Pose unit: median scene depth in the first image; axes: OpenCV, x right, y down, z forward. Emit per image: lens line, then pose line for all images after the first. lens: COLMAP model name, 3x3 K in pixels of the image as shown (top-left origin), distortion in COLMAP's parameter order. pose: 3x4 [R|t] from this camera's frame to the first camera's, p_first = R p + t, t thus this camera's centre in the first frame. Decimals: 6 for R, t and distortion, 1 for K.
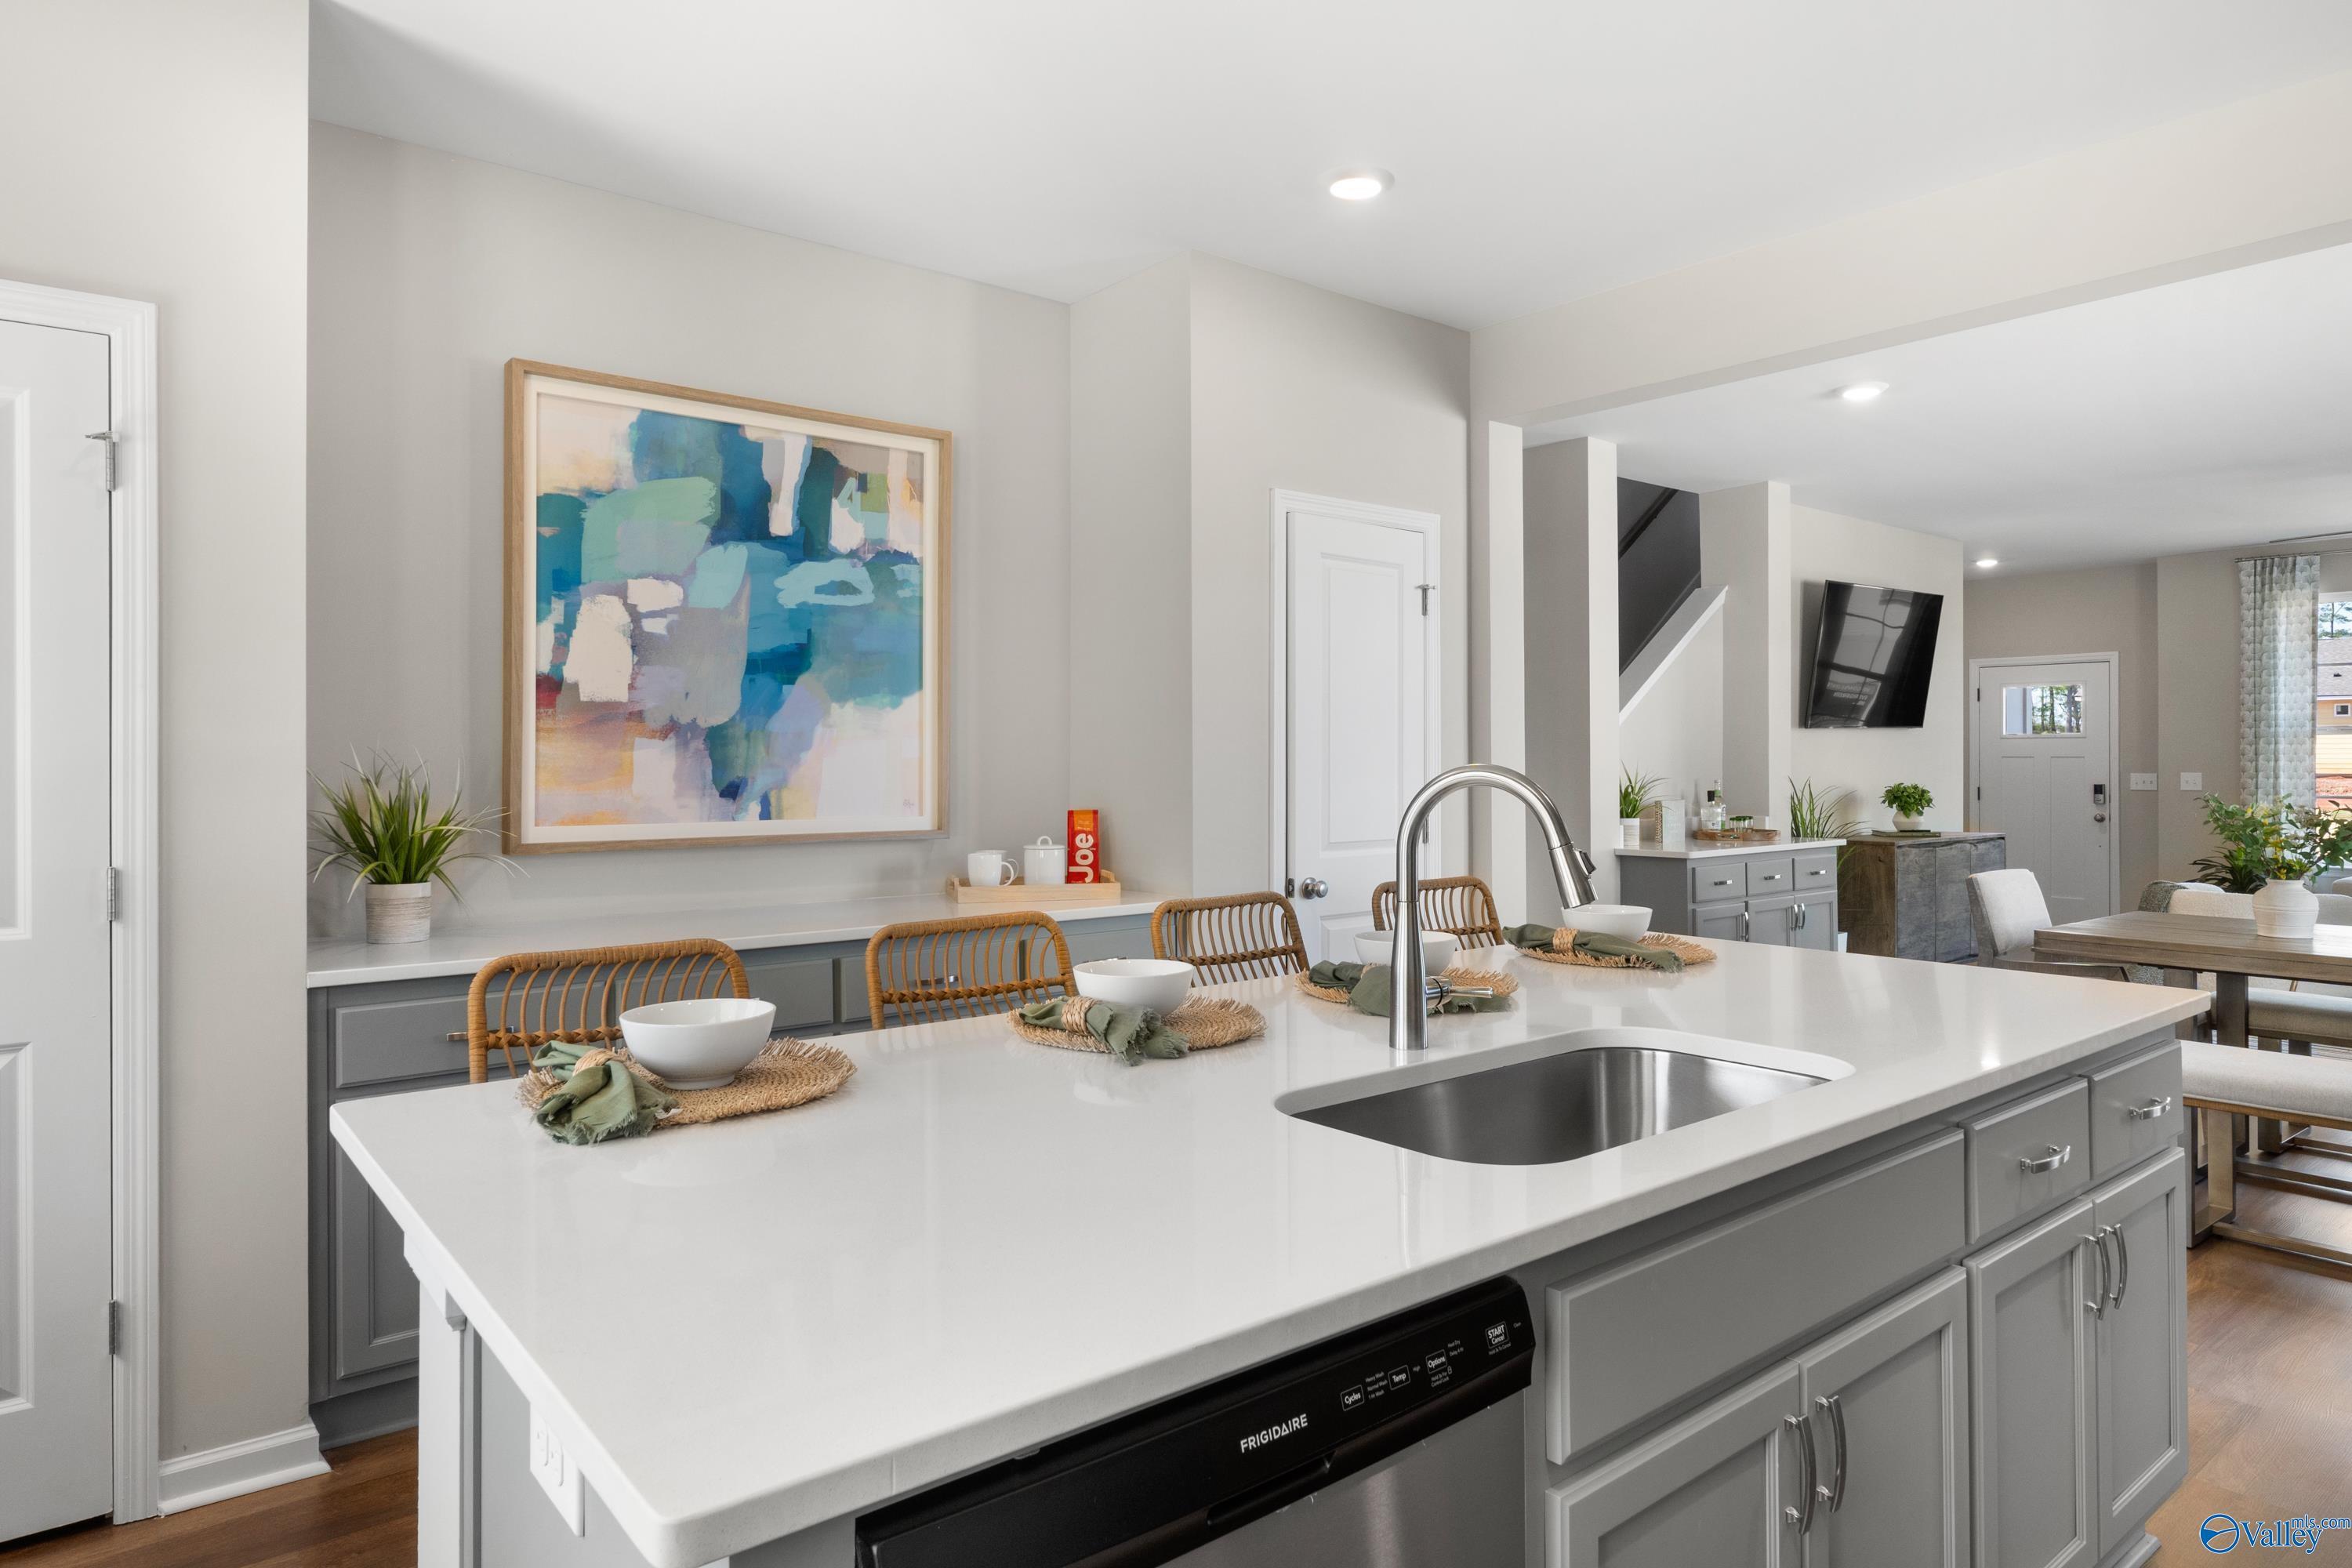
lens RADIAL K [[1429.4, 0, 1226.4], [0, 1429.4, 760.3], [0, 0, 1]] dist [0.004137, 0.001475]
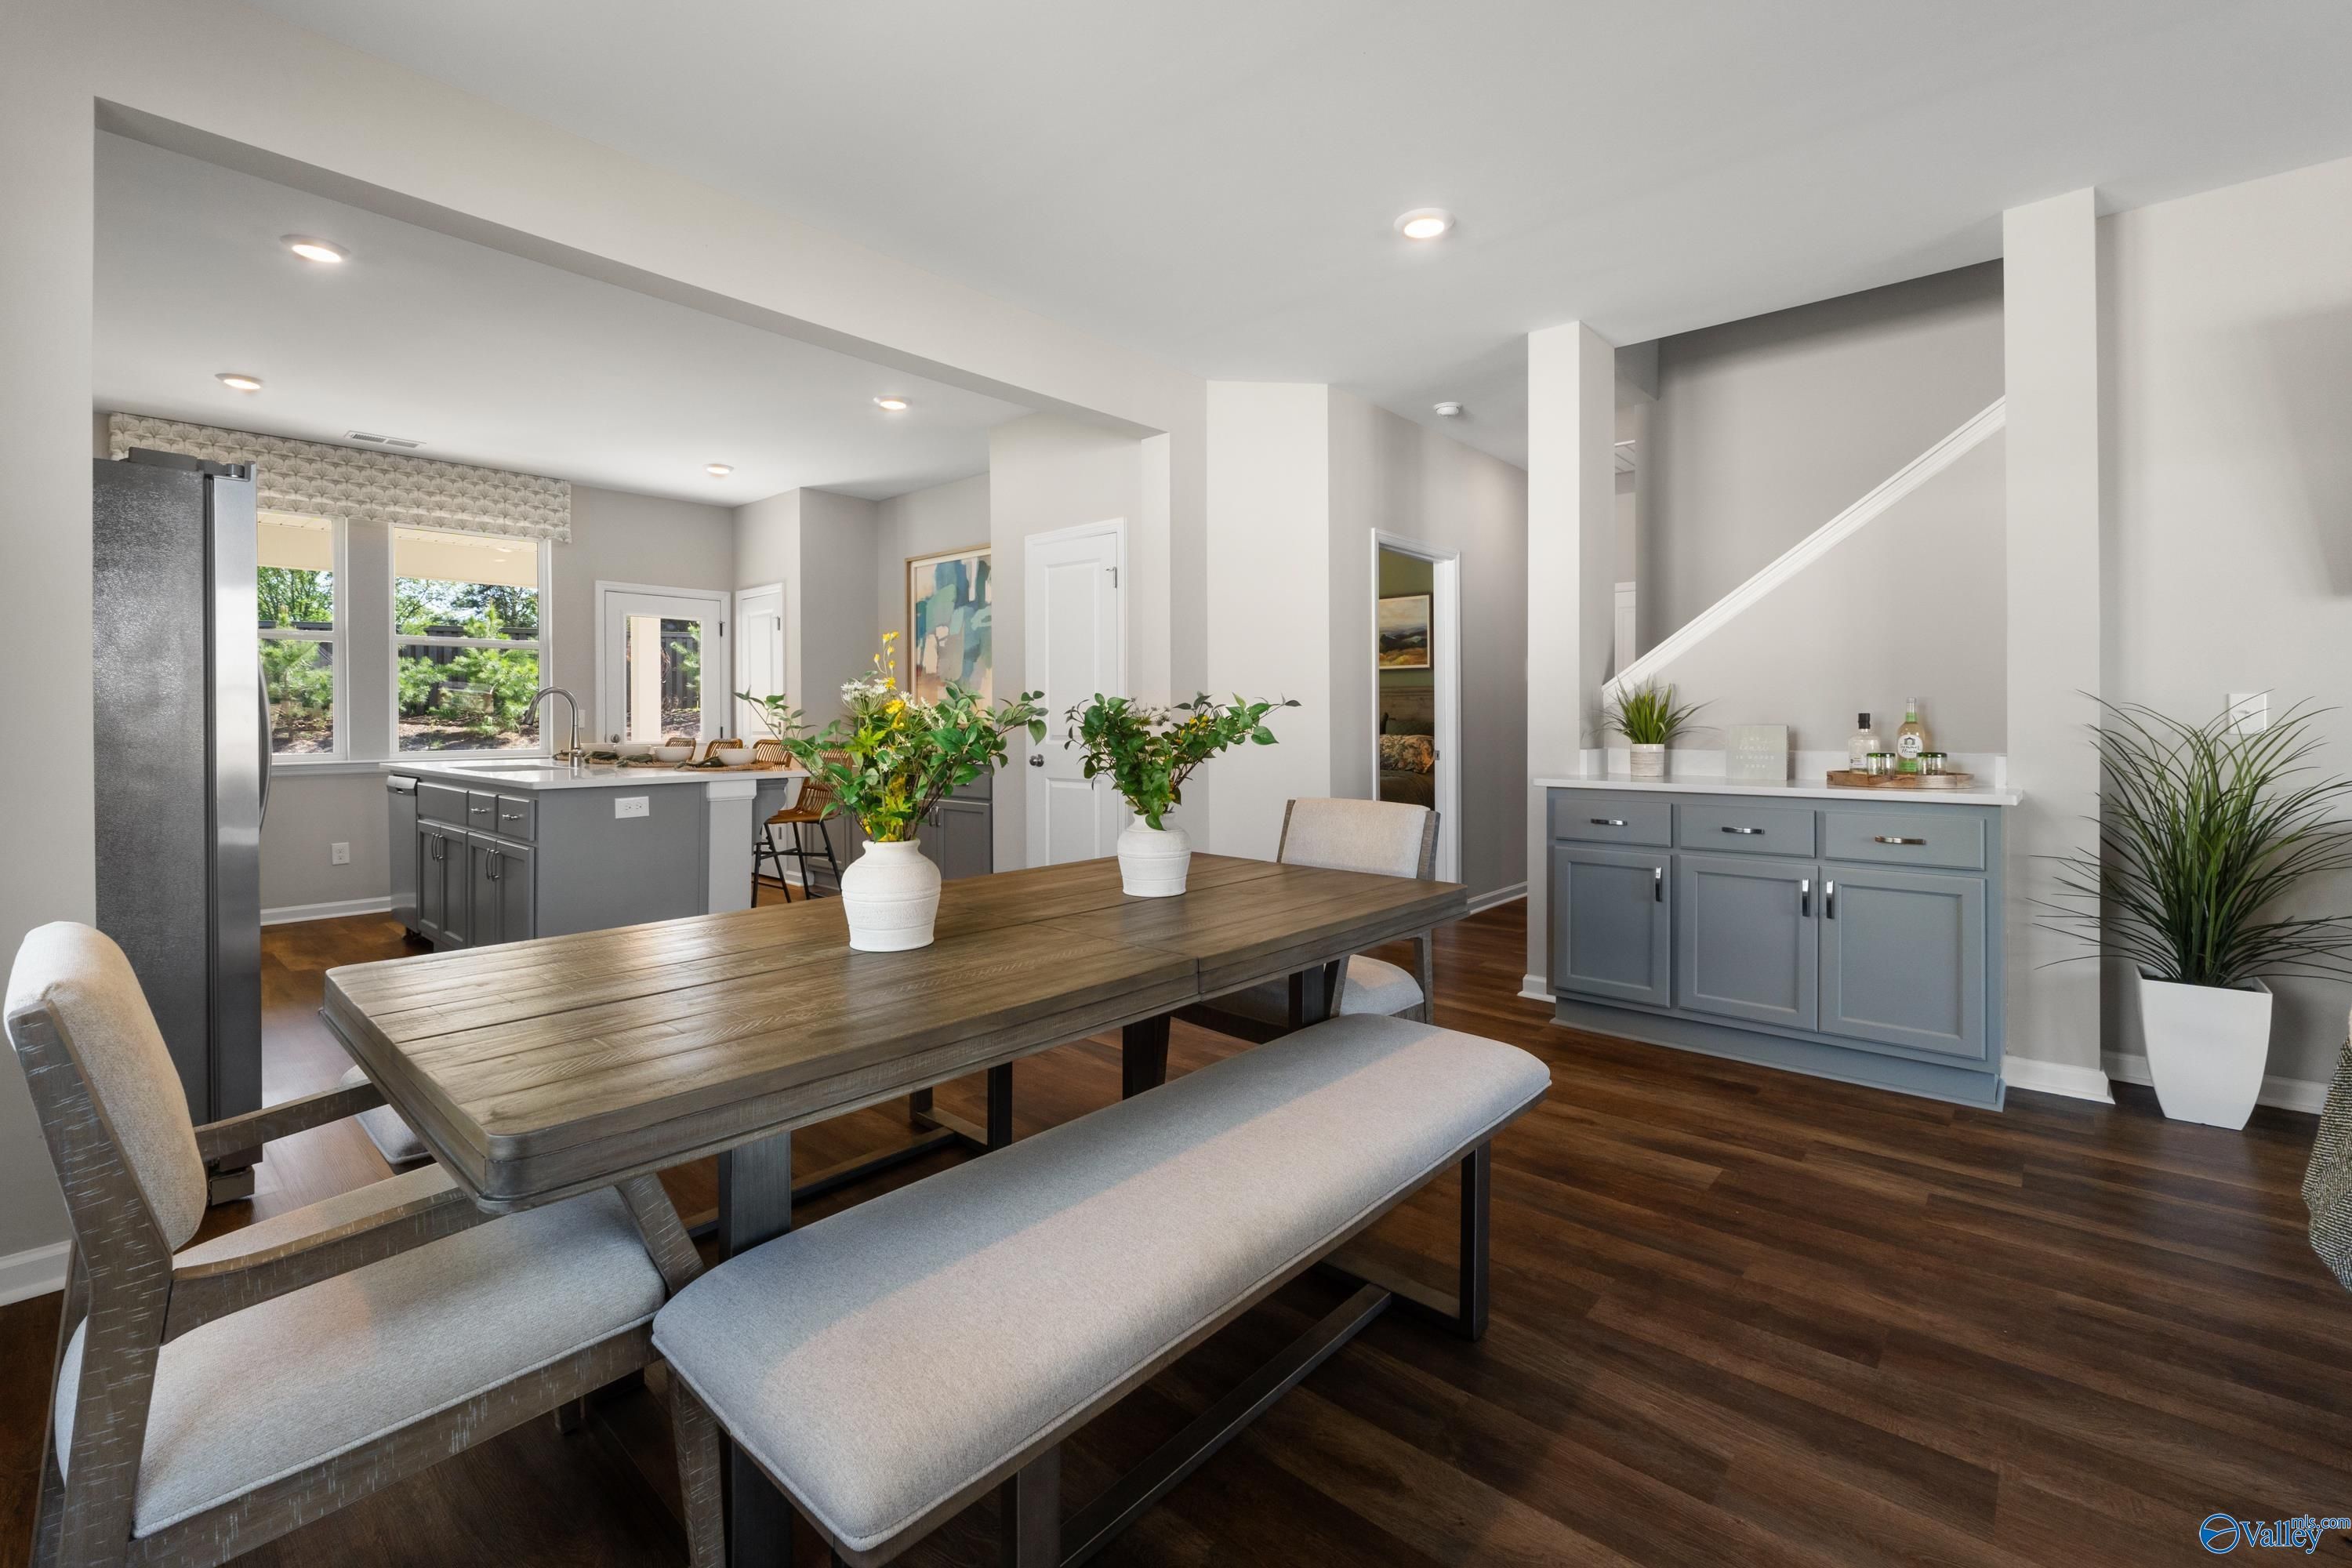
lens RADIAL K [[1018.1, 0, 1173.4], [0, 1018.1, 724.0], [0, 0, 1]] dist [-0.001066, -0.000323]
pose [[0.130994, 0.008266, -0.991349, 1.465360], [0.001939, 0.999961, 0.008594, 0.037887], [0.991381, -0.003048, 0.130972, 1.125734]]
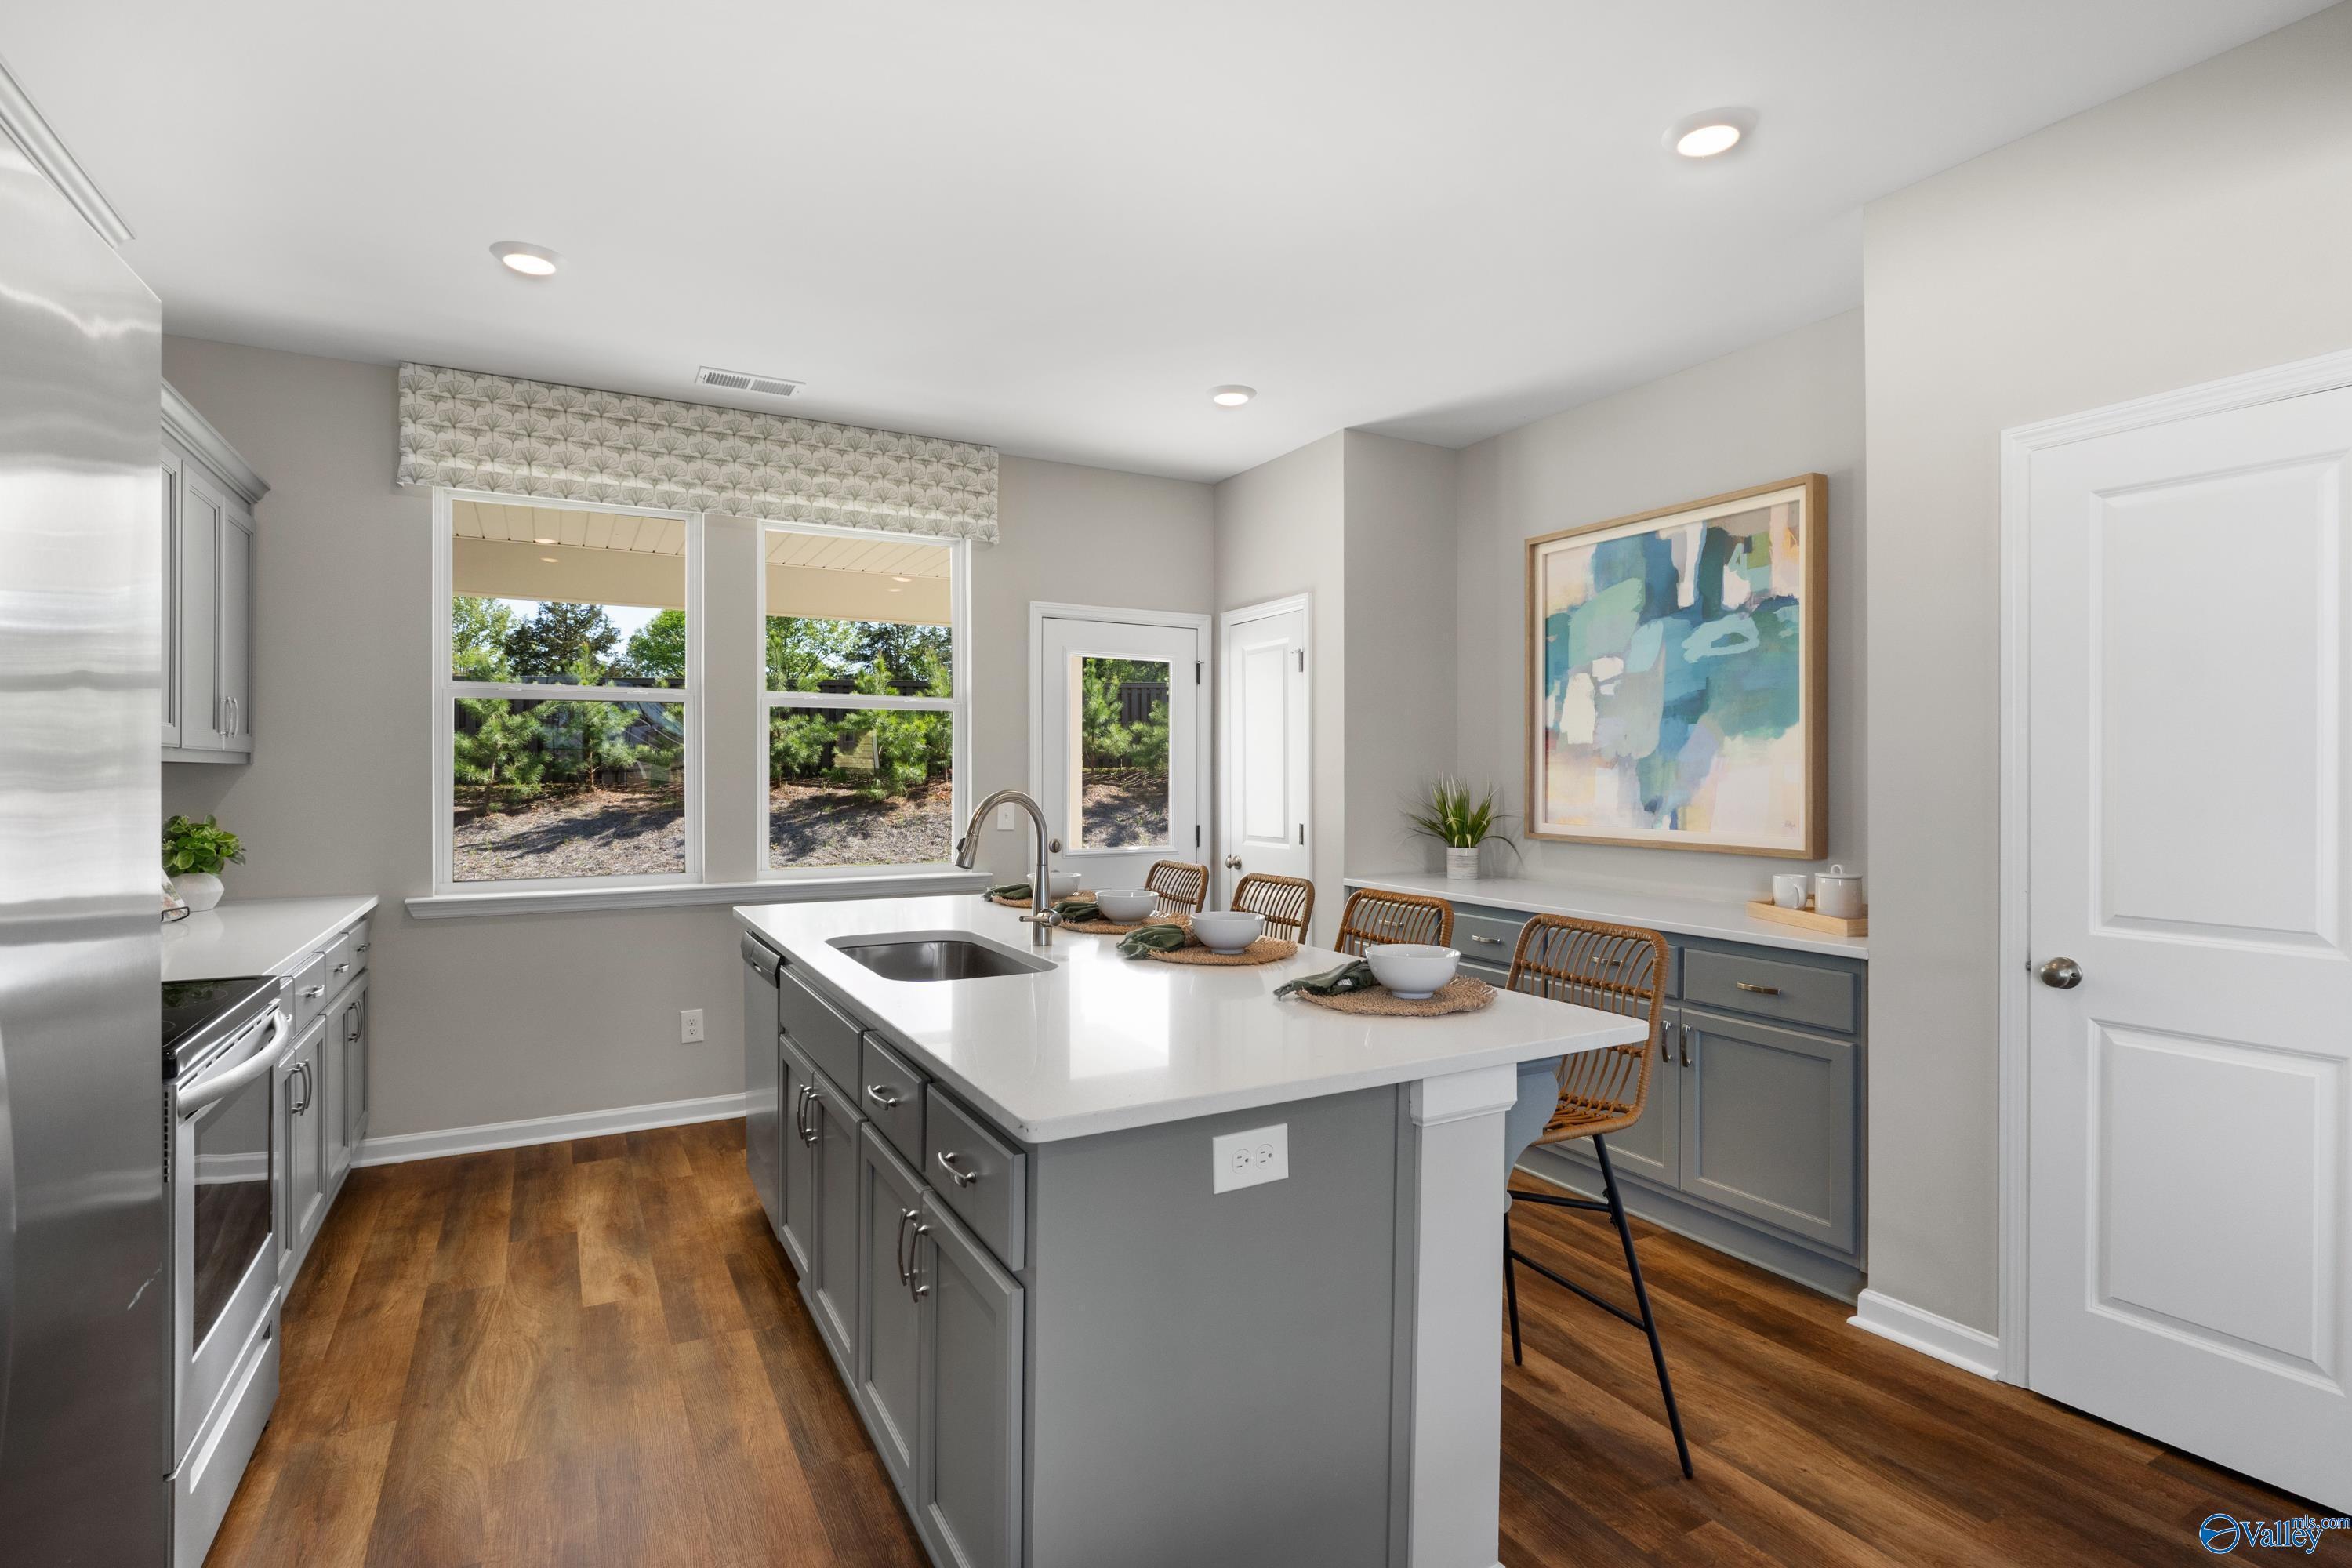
lens RADIAL K [[1144.4, 0, 1183.2], [0, 1144.4, 773.7], [0, 0, 1]] dist [0.001004, -0.000354]
pose [[-0.196277, 0.004424, -0.980539, 0.780849], [-0.001749, 0.999987, 0.004862, -0.013500], [0.980547, 0.002669, -0.196267, 0.771750]]
